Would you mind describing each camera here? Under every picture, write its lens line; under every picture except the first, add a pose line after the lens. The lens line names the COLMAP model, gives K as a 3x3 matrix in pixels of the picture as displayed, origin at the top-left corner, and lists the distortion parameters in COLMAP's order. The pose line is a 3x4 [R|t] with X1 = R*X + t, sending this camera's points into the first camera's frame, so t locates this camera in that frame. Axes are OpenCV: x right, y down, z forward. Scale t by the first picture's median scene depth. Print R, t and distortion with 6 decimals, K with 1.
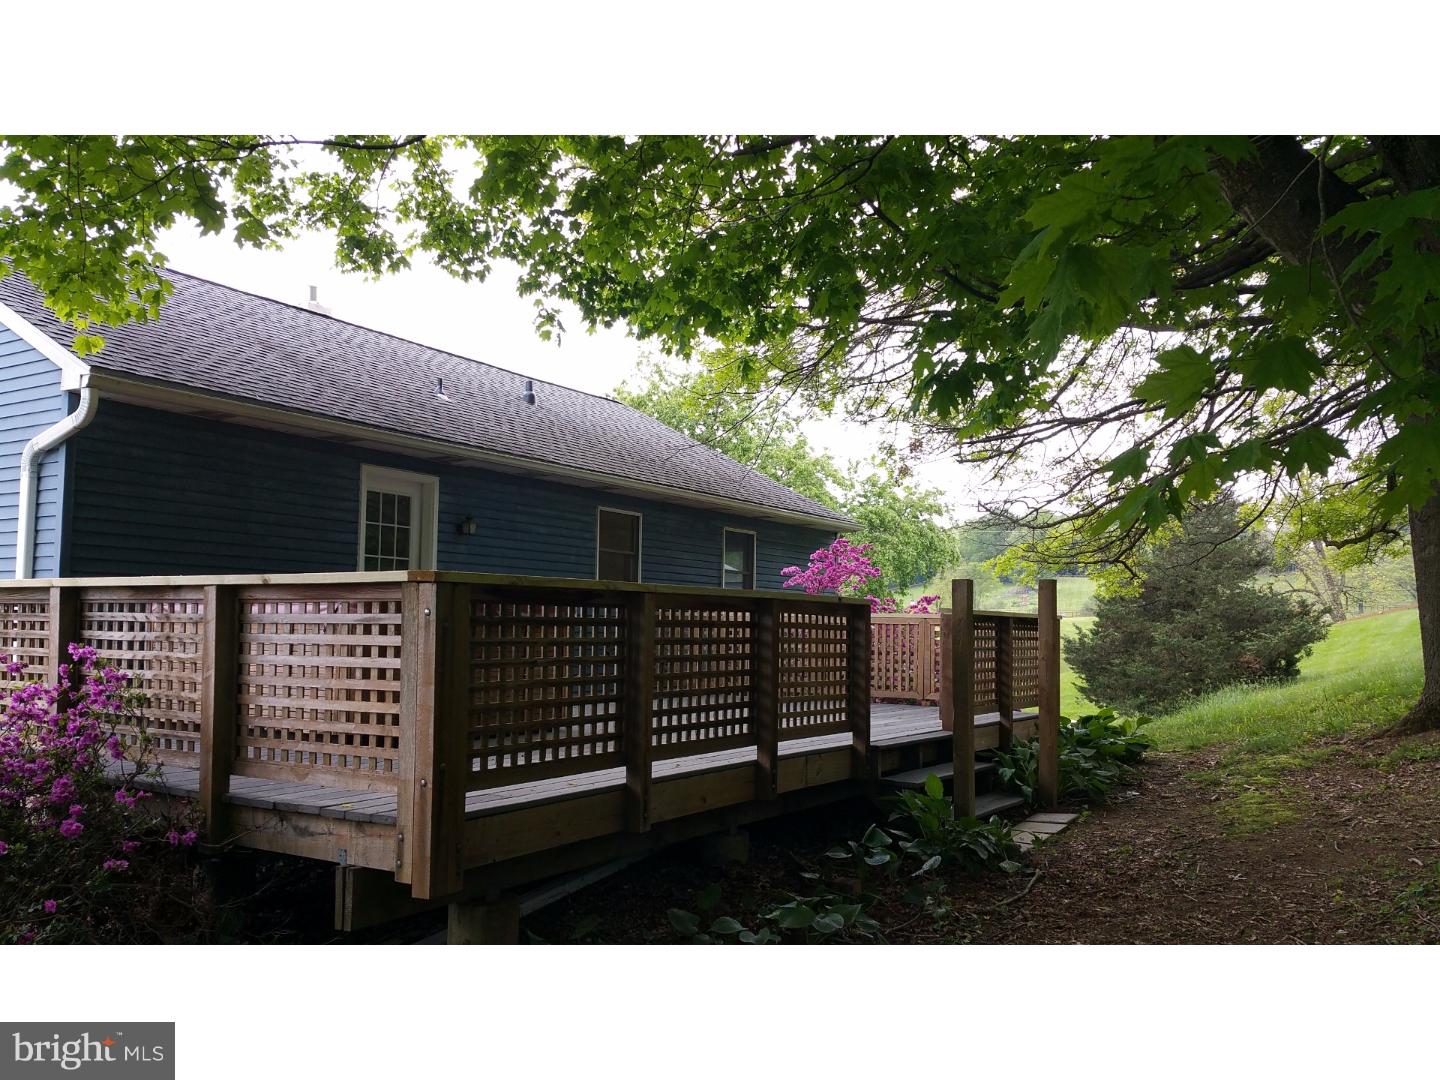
lens RADIAL K [[1156.1, 0, 719.2], [0, 1156.1, 547.6], [0, 0, 1]] dist [0.052065, -0.008694]
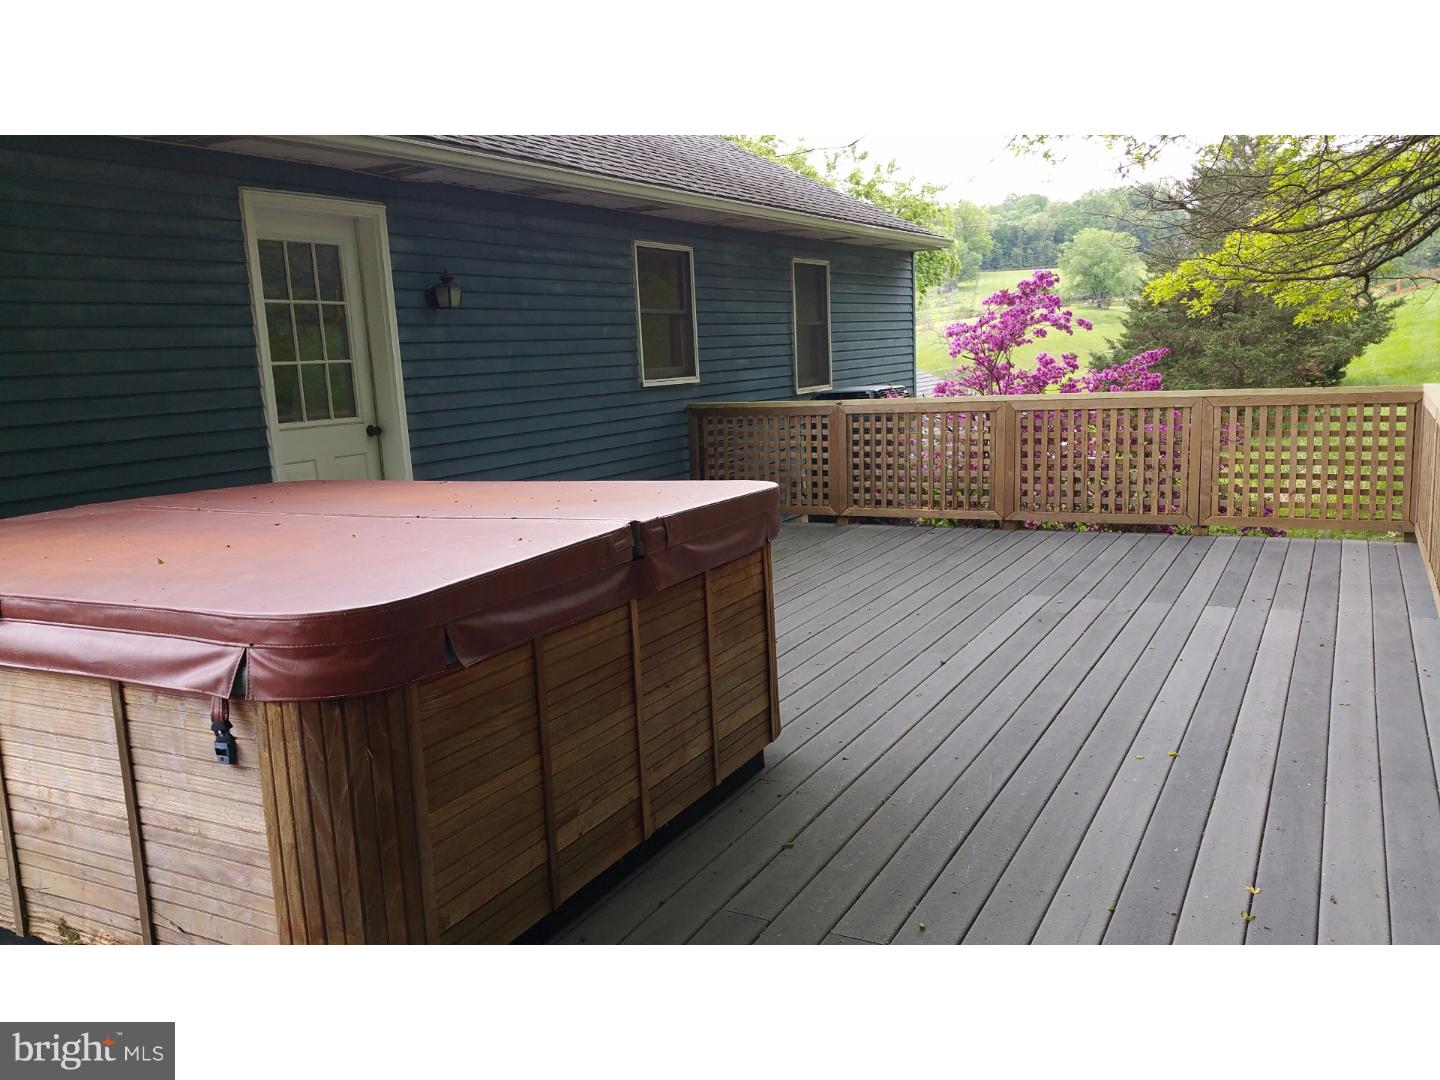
lens RADIAL K [[1156.1, 0, 716.1], [0, 1156.1, 534.2], [0, 0, 1]] dist [0.052065, -0.008694]
pose [[0.994002, -0.077456, 0.077203, -0.136053], [0.057391, 0.970384, 0.234652, -0.029416], [-0.093092, -0.228814, 0.969009, 0.402437]]
